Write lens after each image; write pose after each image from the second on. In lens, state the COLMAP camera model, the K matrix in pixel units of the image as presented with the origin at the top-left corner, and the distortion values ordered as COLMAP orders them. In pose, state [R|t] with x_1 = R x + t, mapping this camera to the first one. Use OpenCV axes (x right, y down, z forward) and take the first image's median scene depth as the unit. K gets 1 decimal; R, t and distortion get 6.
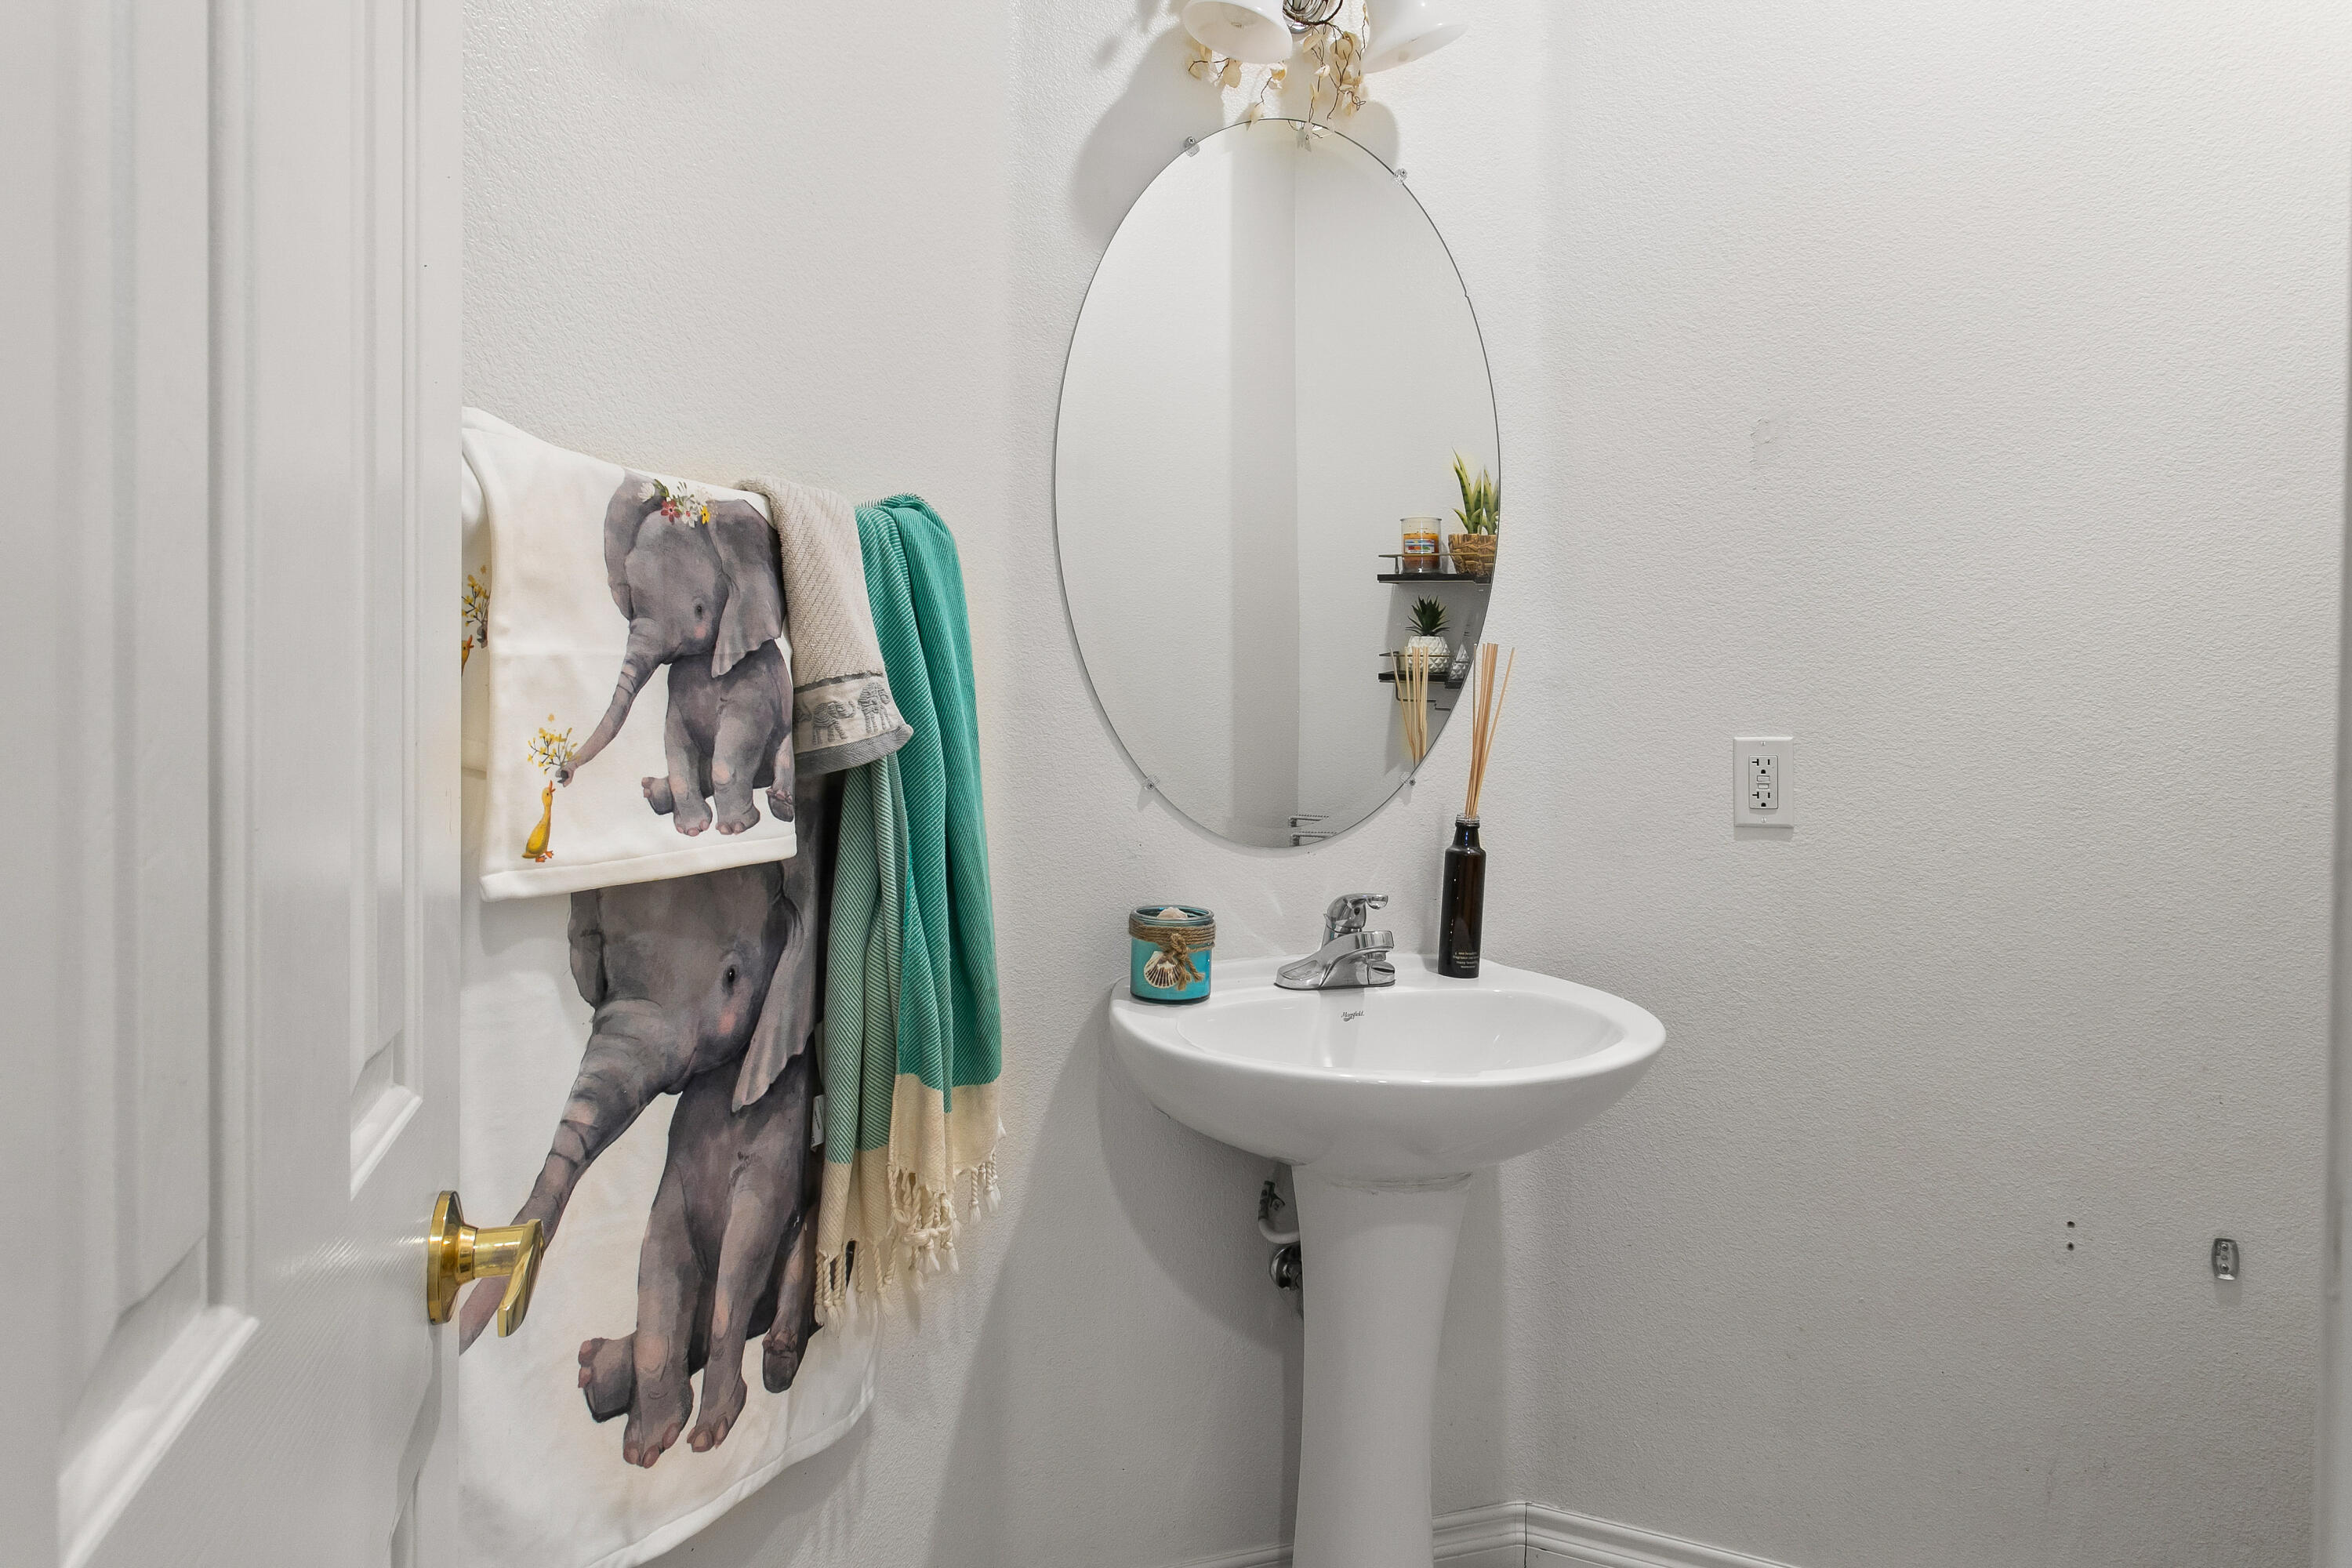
lens RADIAL K [[1438.6, 0, 1176.0], [0, 1438.6, 784.0], [0, 0, 1]] dist [0.002118, 0.001139]
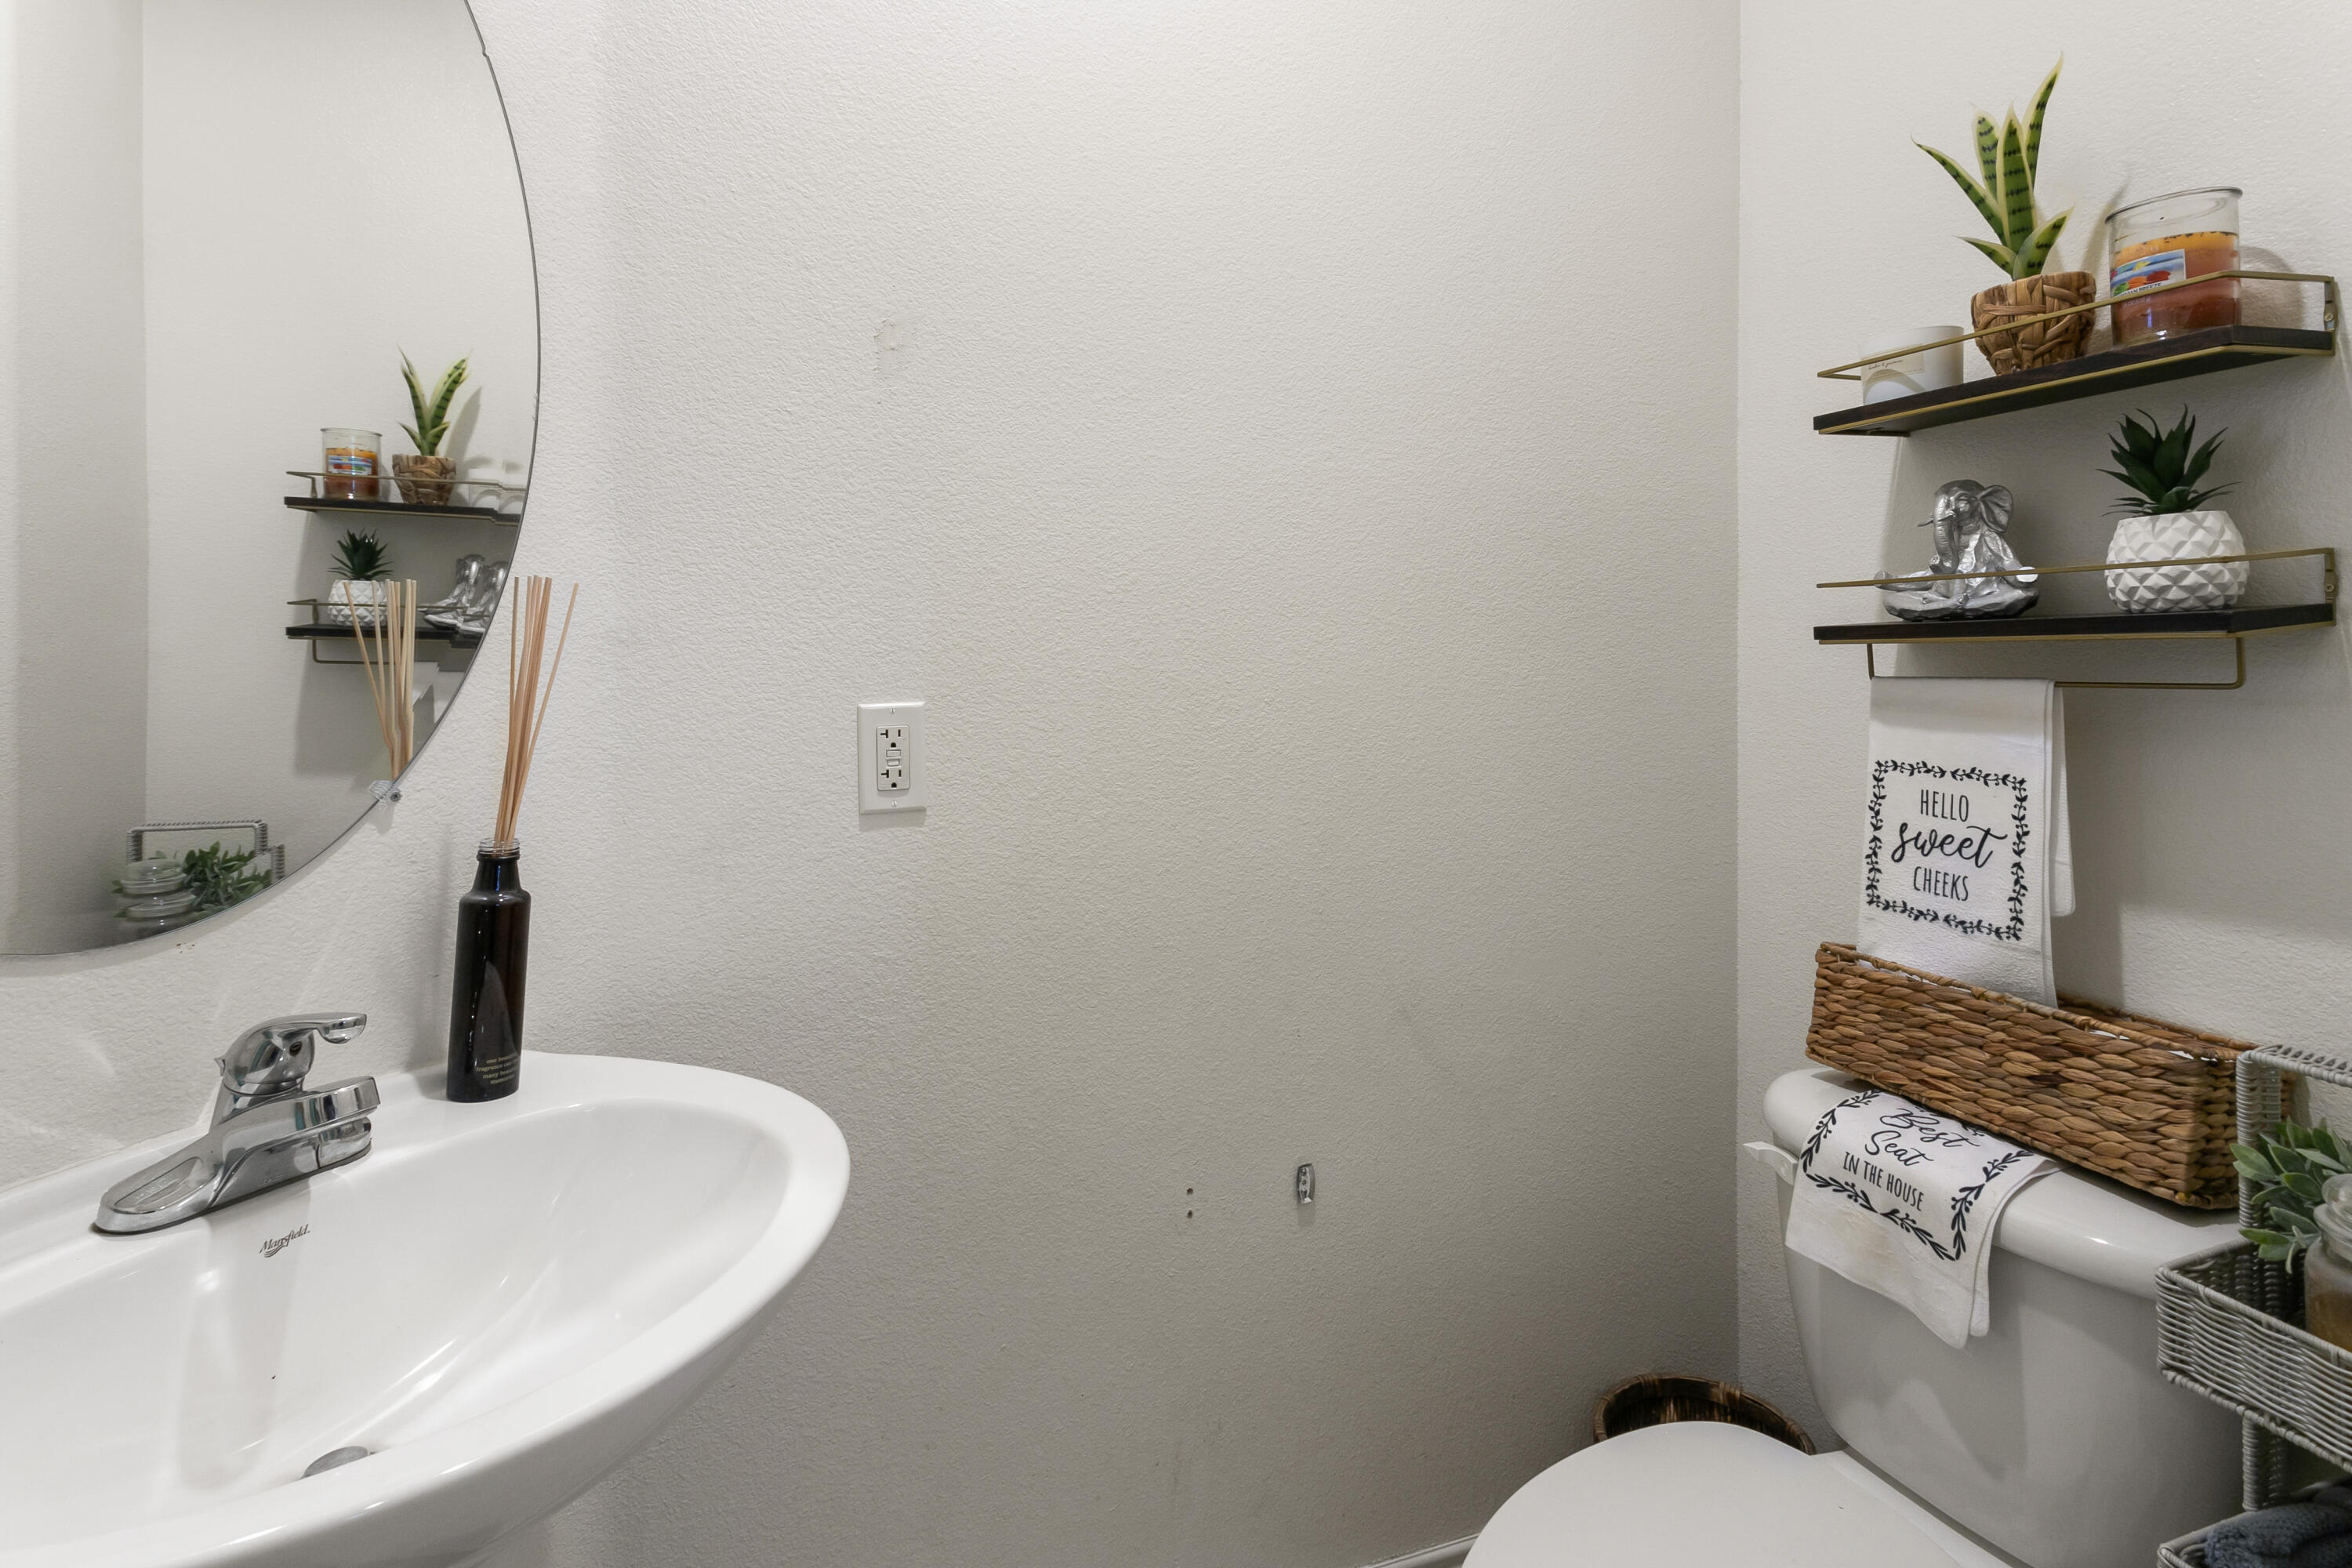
lens RADIAL K [[1201.4, 0, 1174.6], [0, 1201.4, 630.7], [0, 0, 1]] dist [0.005278, 0.000289]
pose [[0.700914, 0.006013, 0.713221, 0.029700], [0.050319, 0.997056, -0.057858, -0.025890], [-0.711469, 0.076442, 0.698548, 0.399339]]
